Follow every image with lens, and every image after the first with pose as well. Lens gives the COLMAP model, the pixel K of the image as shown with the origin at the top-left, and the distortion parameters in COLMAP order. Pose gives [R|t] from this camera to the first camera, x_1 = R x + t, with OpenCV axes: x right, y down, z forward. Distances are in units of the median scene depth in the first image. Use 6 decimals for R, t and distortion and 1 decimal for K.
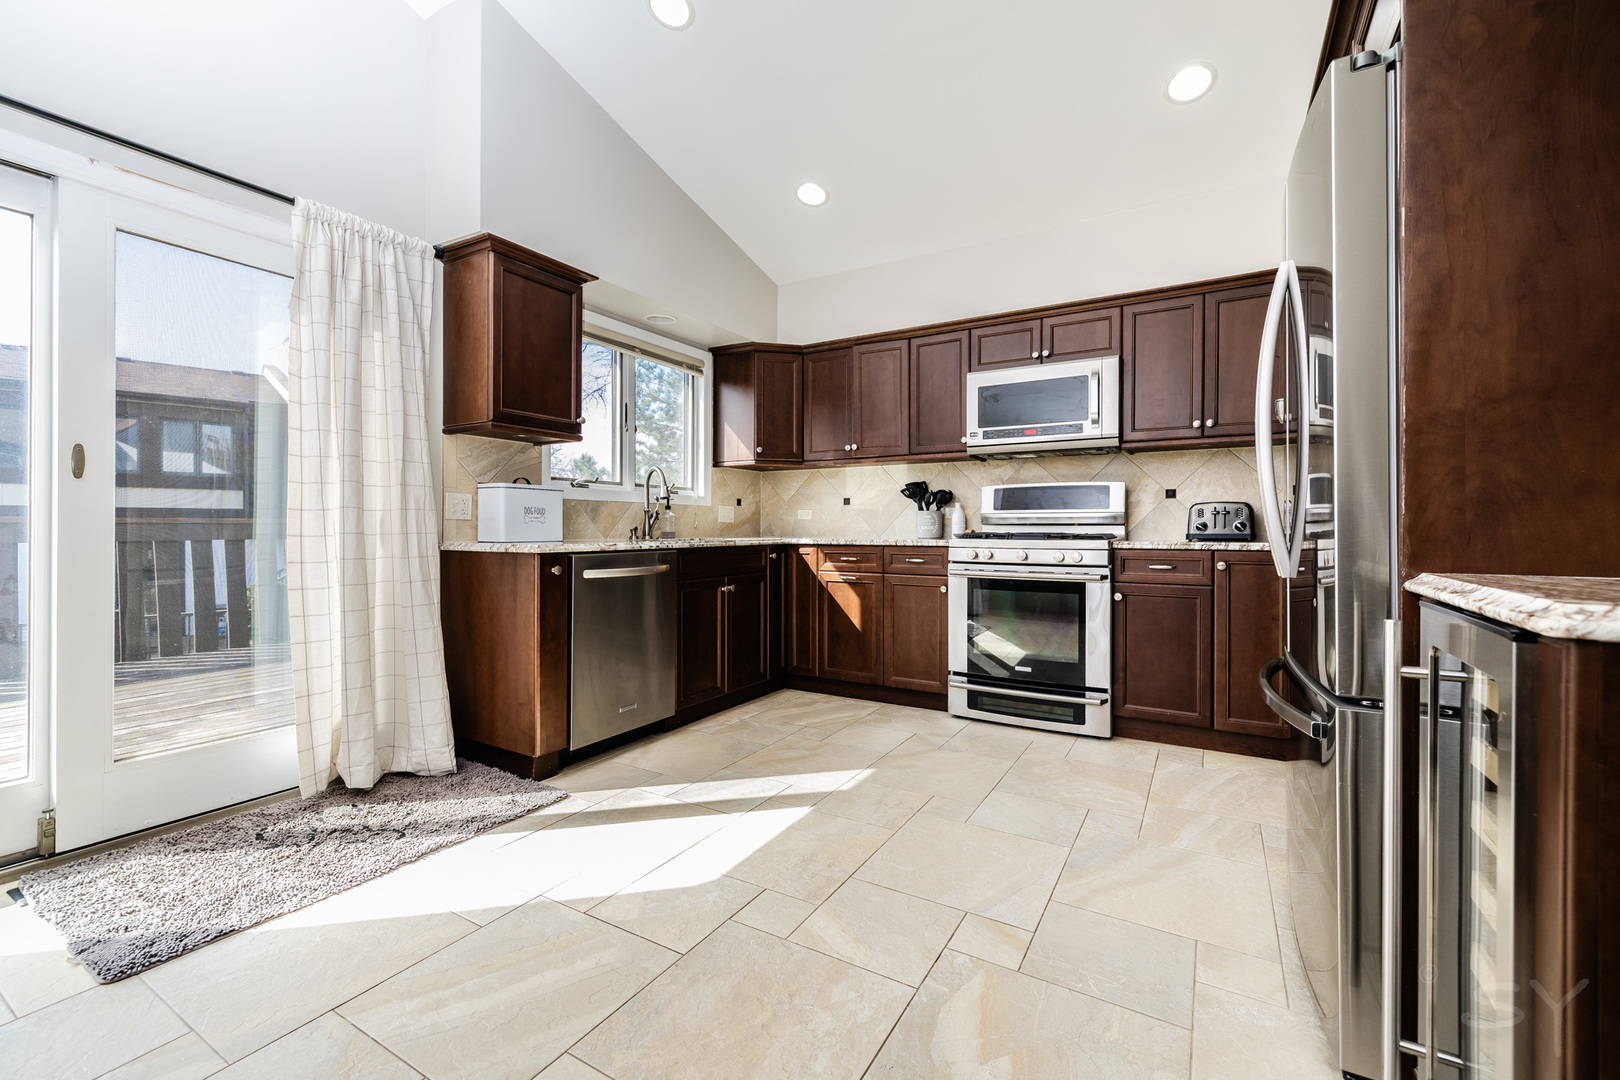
lens RADIAL K [[678.2, 0, 809.3], [0, 678.2, 531.8], [0, 0, 1]] dist [-0.002944, 0.001290]
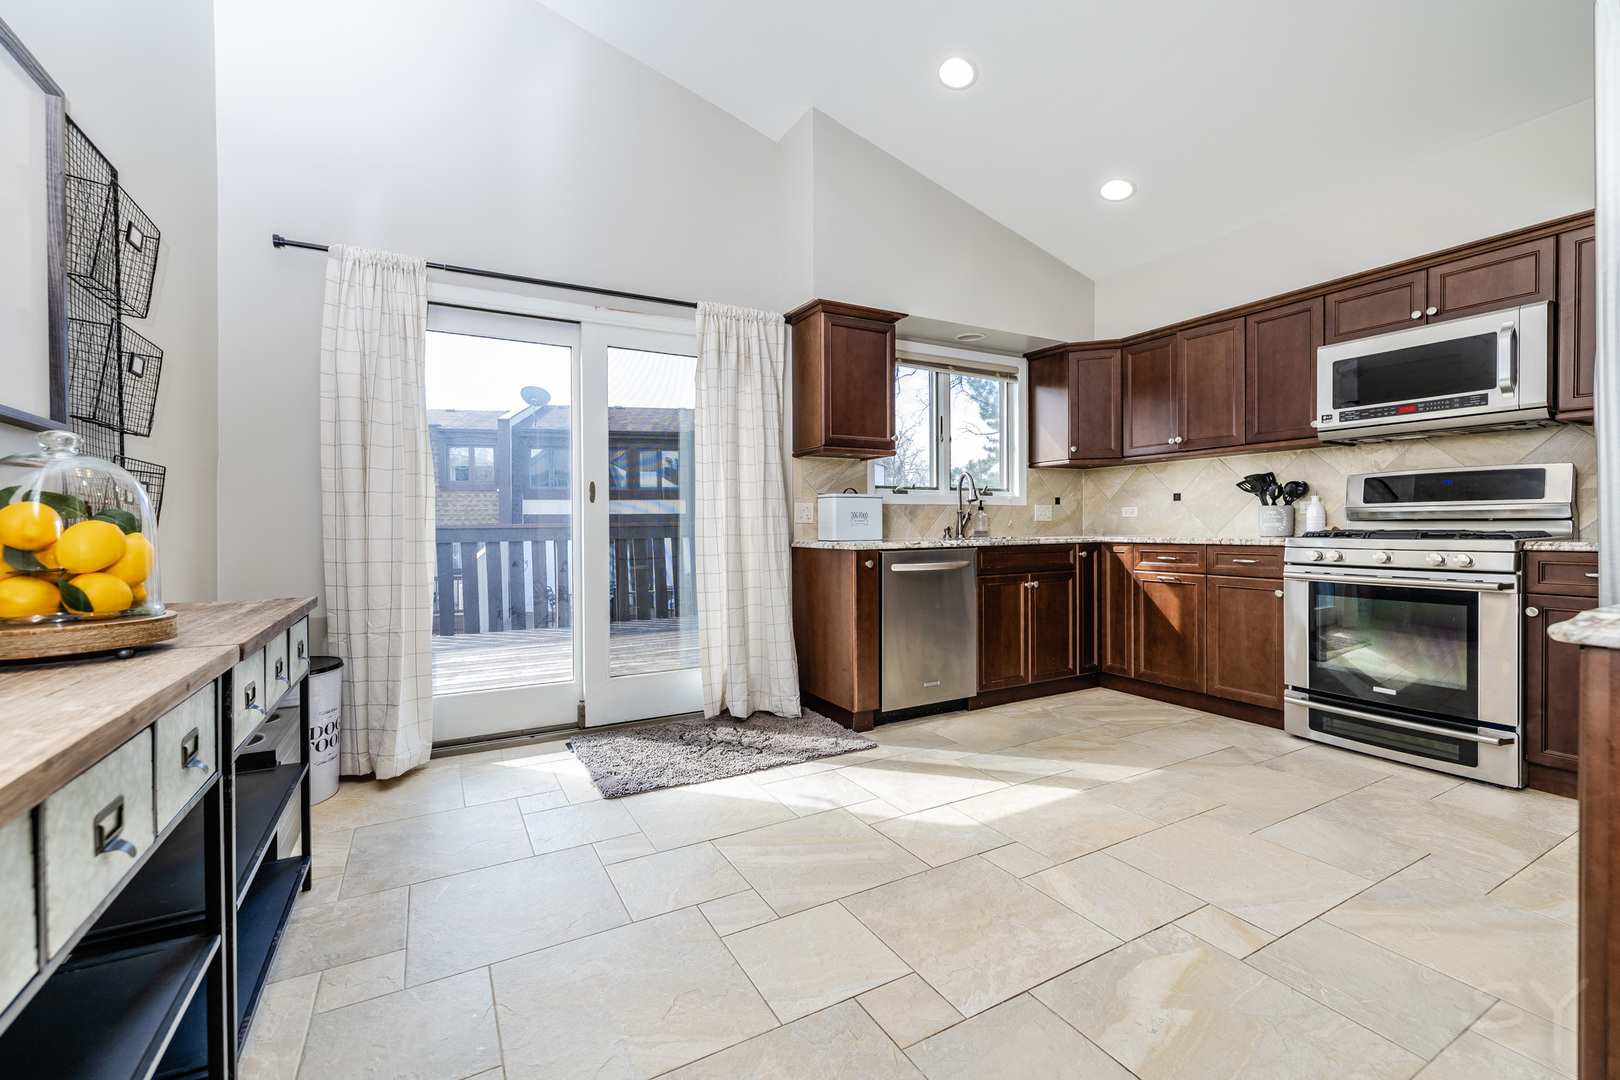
lens RADIAL K [[678.2, 0, 807.4], [0, 678.2, 536.8], [0, 0, 1]] dist [-0.002944, 0.001290]
pose [[0.866635, -0.000279, -0.498942, 0.121304], [0.006991, 0.999908, 0.011585, -0.006373], [0.498893, -0.013528, 0.866558, -0.104789]]
